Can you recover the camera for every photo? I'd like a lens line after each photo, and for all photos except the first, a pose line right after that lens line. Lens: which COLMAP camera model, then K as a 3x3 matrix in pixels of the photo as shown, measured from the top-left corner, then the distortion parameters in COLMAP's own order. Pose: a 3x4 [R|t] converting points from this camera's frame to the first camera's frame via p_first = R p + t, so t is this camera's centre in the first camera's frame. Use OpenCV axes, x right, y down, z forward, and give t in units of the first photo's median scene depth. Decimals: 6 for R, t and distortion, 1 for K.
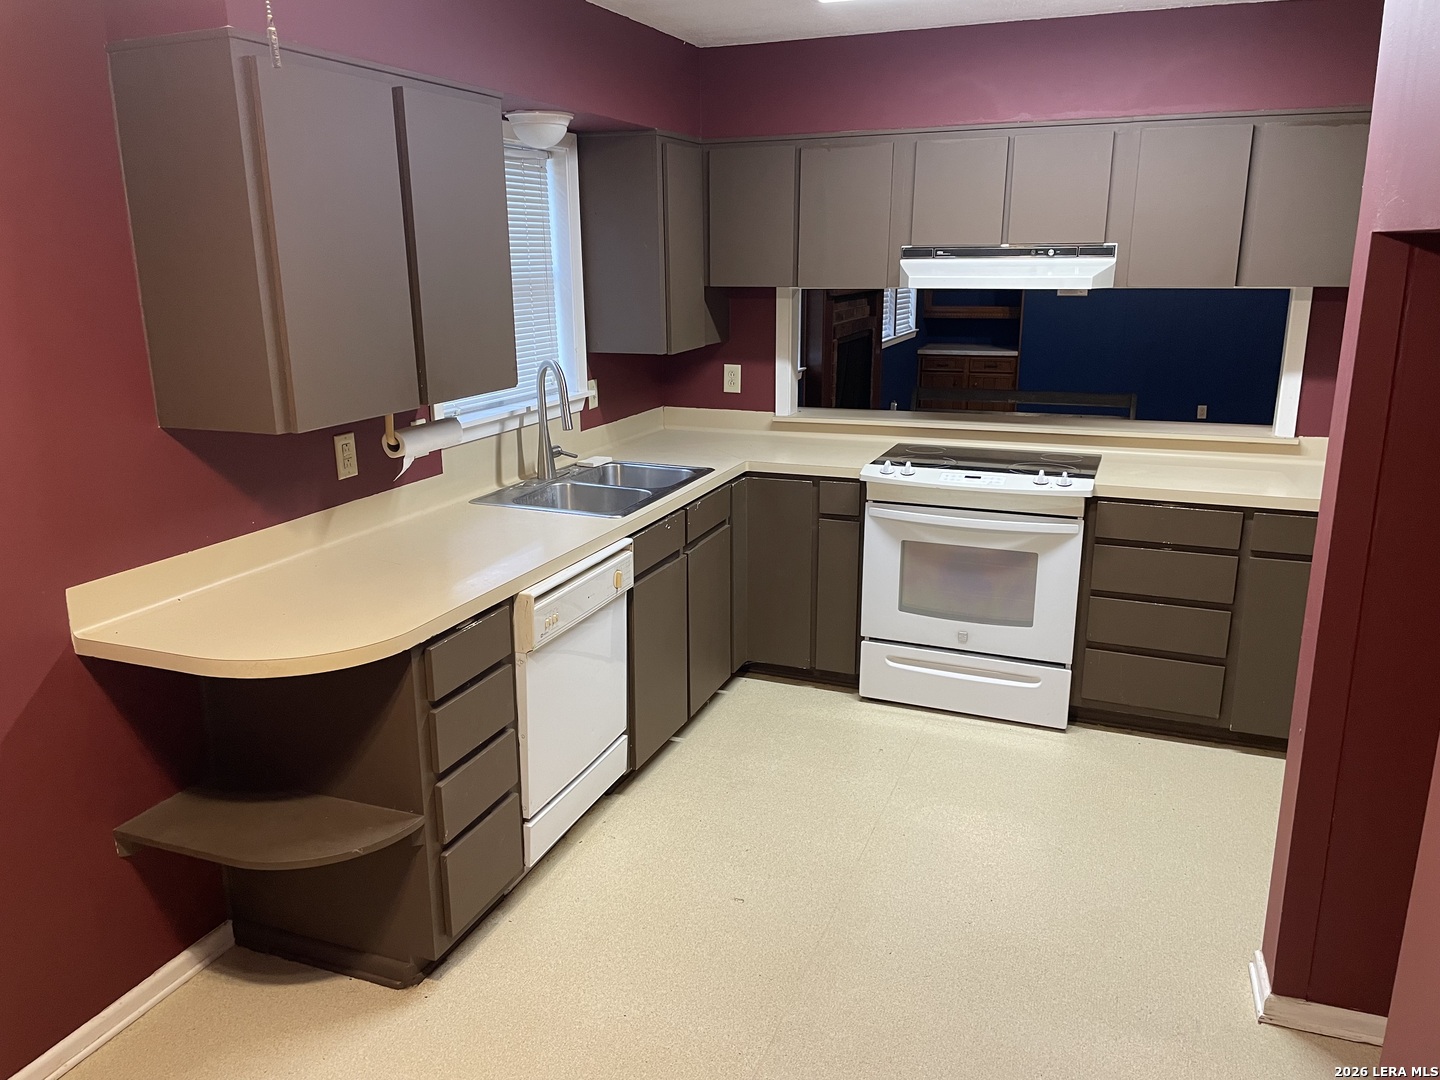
lens RADIAL K [[1096.8, 0, 699.0], [0, 1096.8, 540.2], [0, 0, 1]] dist [0.101723, -0.114537]
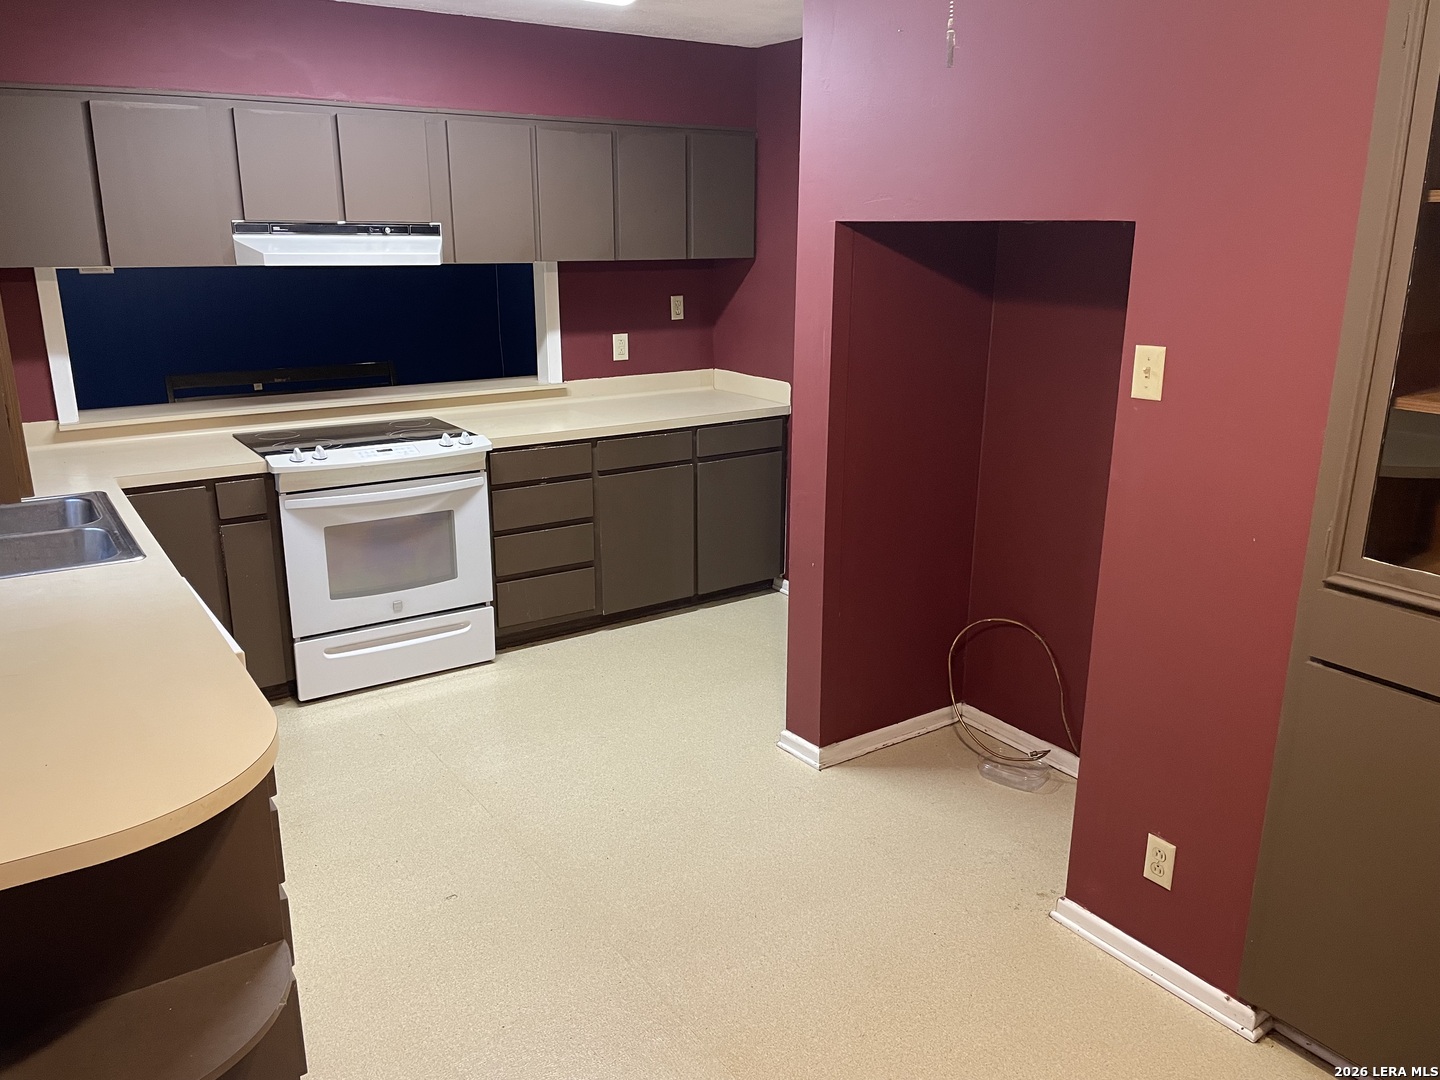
lens RADIAL K [[1096.8, 0, 699.0], [0, 1096.8, 540.2], [0, 0, 1]] dist [0.101723, -0.114537]
pose [[0.558833, -0.221420, 0.799174, -0.420297], [0.207229, 0.970408, 0.123954, -0.042119], [-0.802970, 0.096343, 0.588181, 0.168035]]
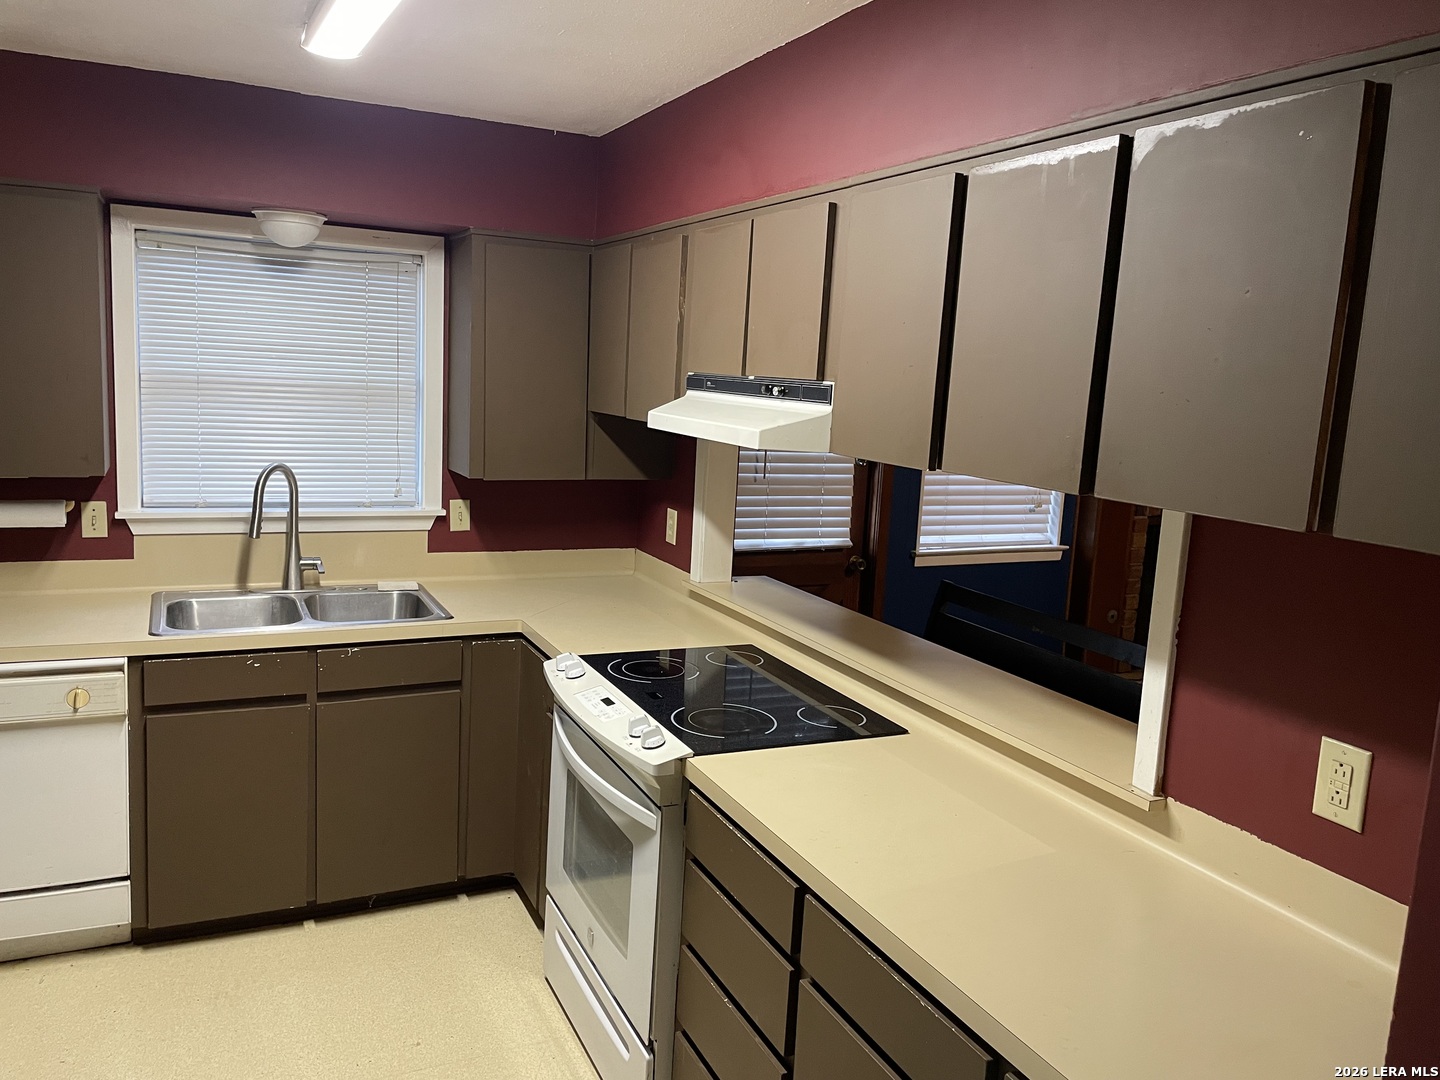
lens RADIAL K [[1096.8, 0, 699.0], [0, 1096.8, 540.2], [0, 0, 1]] dist [0.101723, -0.114537]
pose [[0.737162, 0.150693, -0.658698, 0.710301], [-0.228246, 0.973050, -0.032826, -0.141622], [0.635999, 0.174543, 0.751691, 0.500906]]
